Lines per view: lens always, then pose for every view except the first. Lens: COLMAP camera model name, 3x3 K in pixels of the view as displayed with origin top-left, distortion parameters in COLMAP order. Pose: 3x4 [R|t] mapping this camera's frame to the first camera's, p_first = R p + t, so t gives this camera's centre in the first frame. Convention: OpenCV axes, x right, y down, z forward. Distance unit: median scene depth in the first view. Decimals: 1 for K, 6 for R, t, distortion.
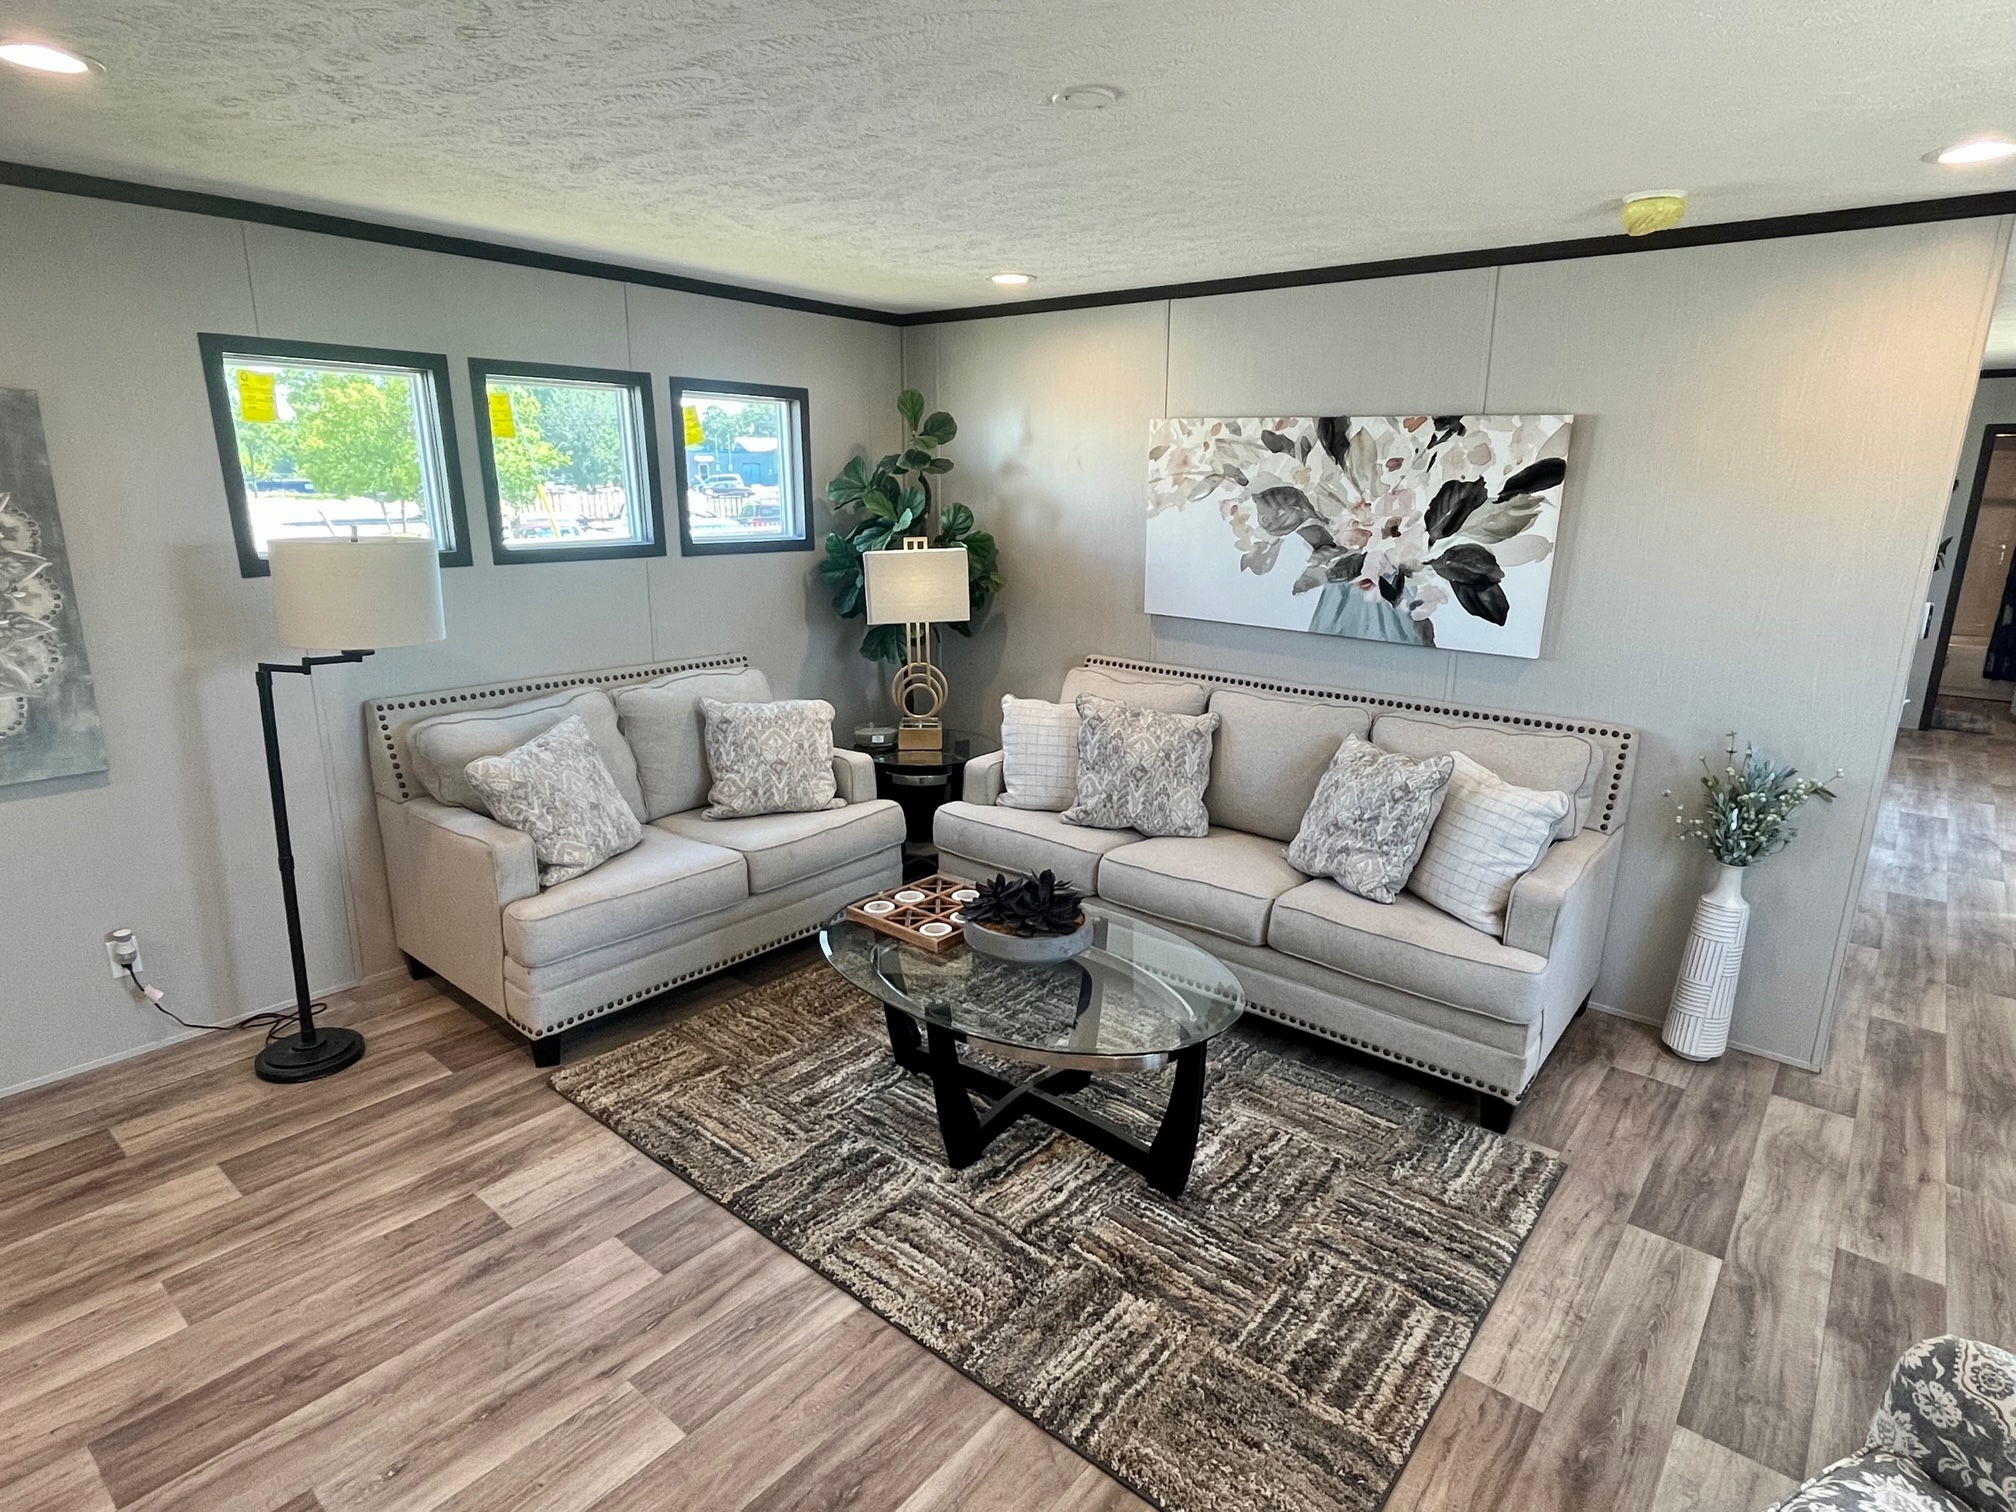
lens RADIAL K [[1081.7, 0, 1014.4], [0, 1081.7, 760.7], [0, 0, 1]] dist [-0.005186, 0.001253]
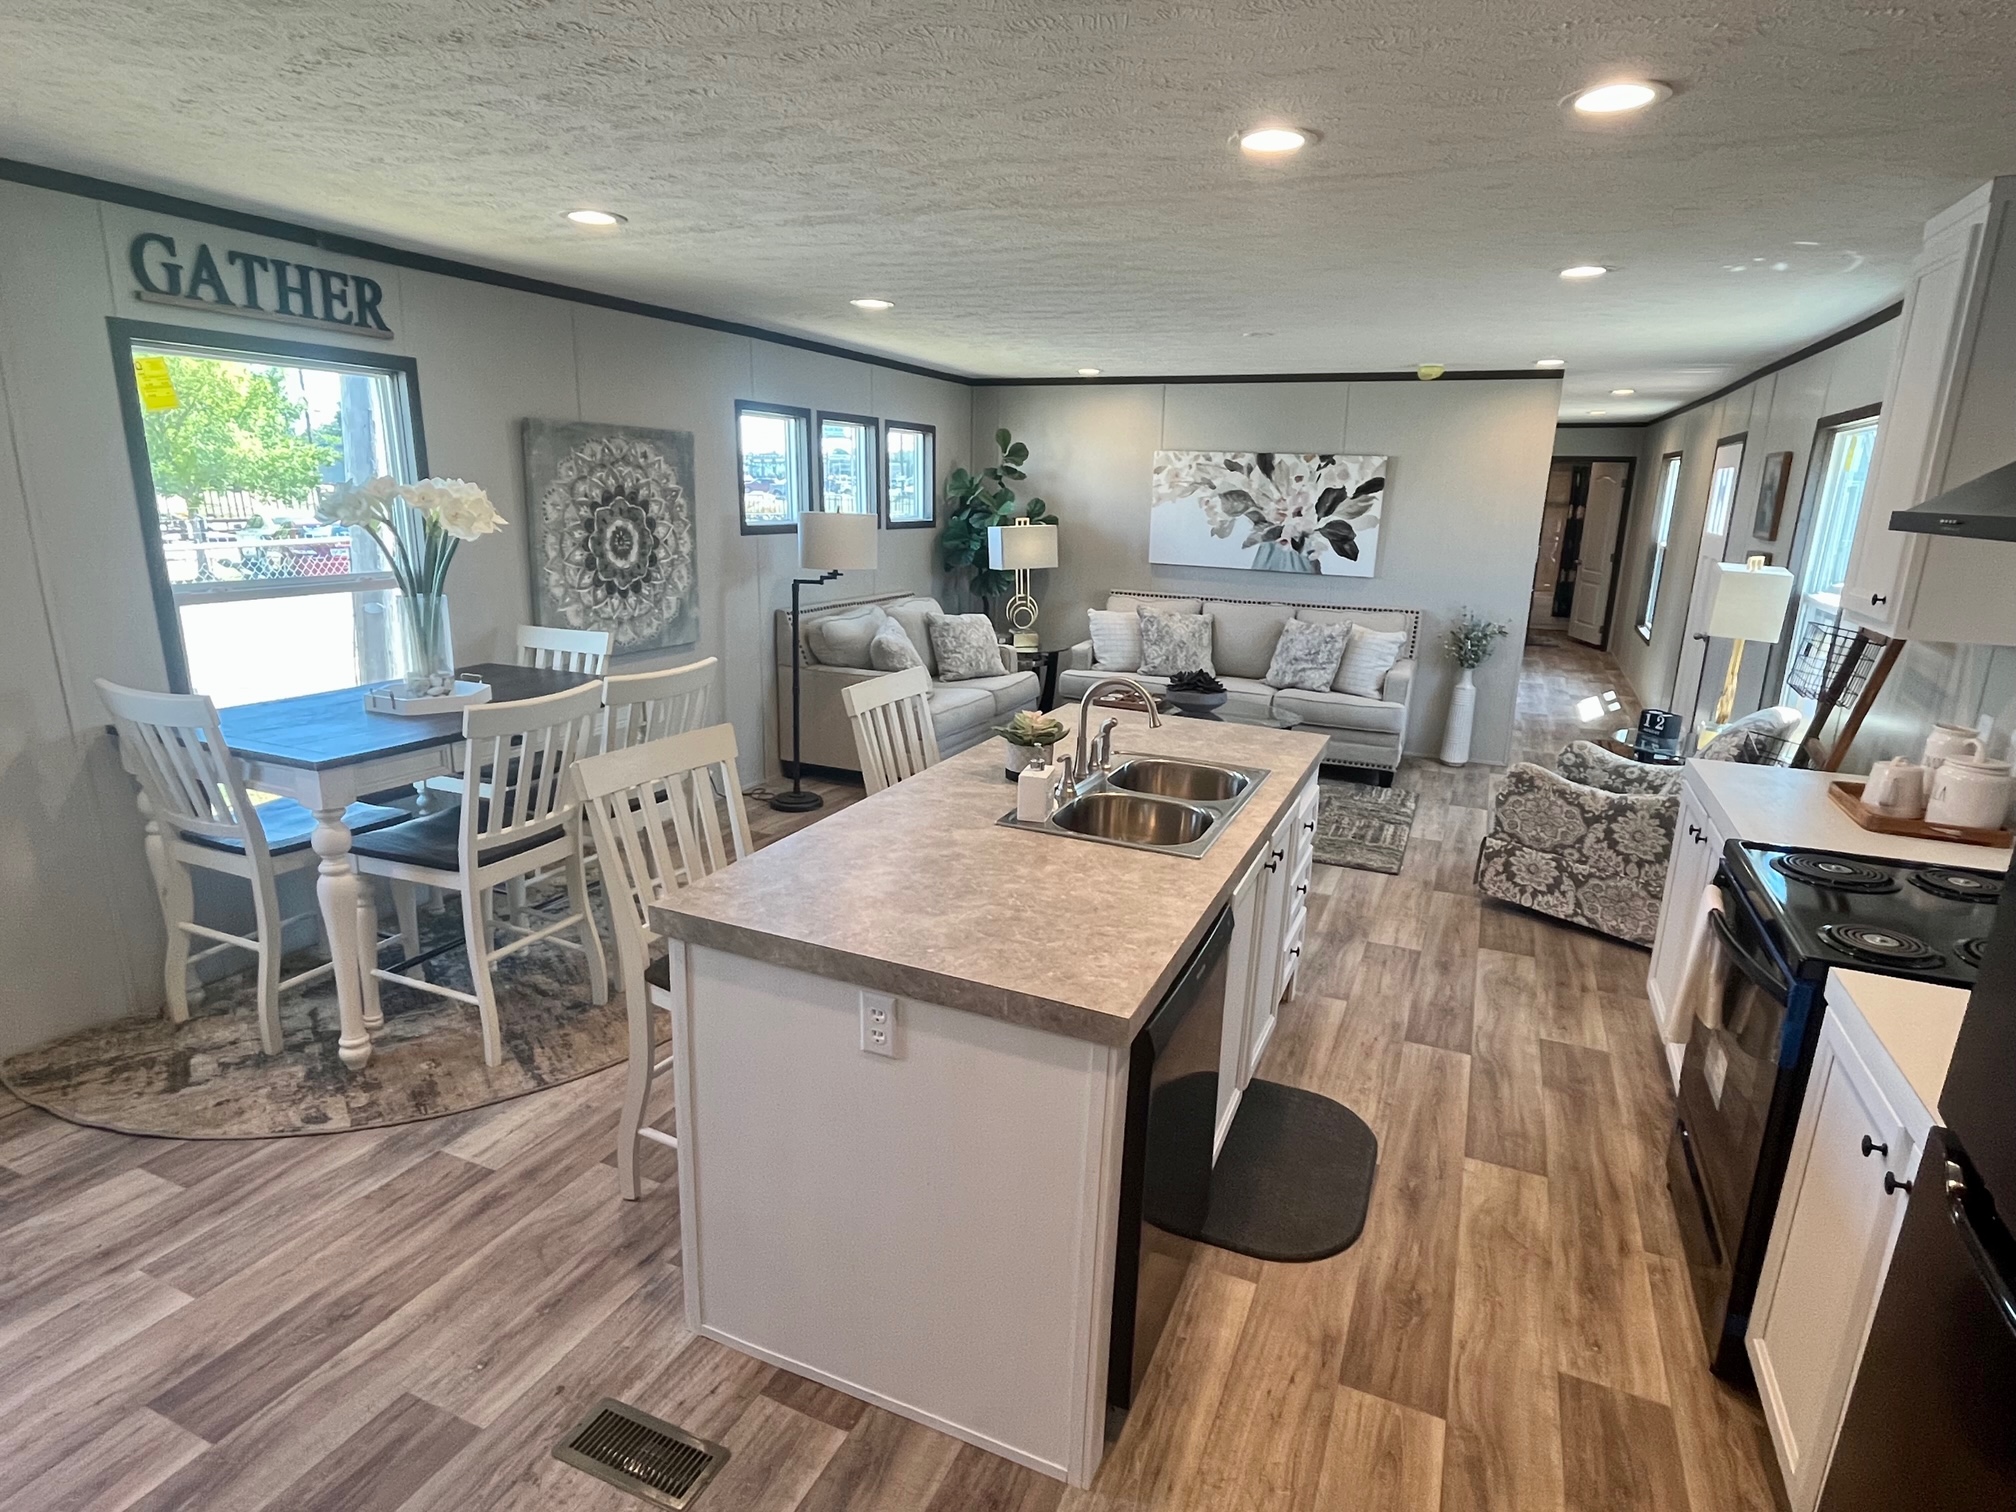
lens RADIAL K [[1081.7, 0, 1005.0], [0, 1081.7, 757.7], [0, 0, 1]] dist [-0.005186, 0.001253]
pose [[0.963264, -0.055380, 0.262784, -0.666145], [0.056636, 0.998391, 0.002798, 0.181136], [-0.262516, 0.012188, 0.964851, -0.693659]]
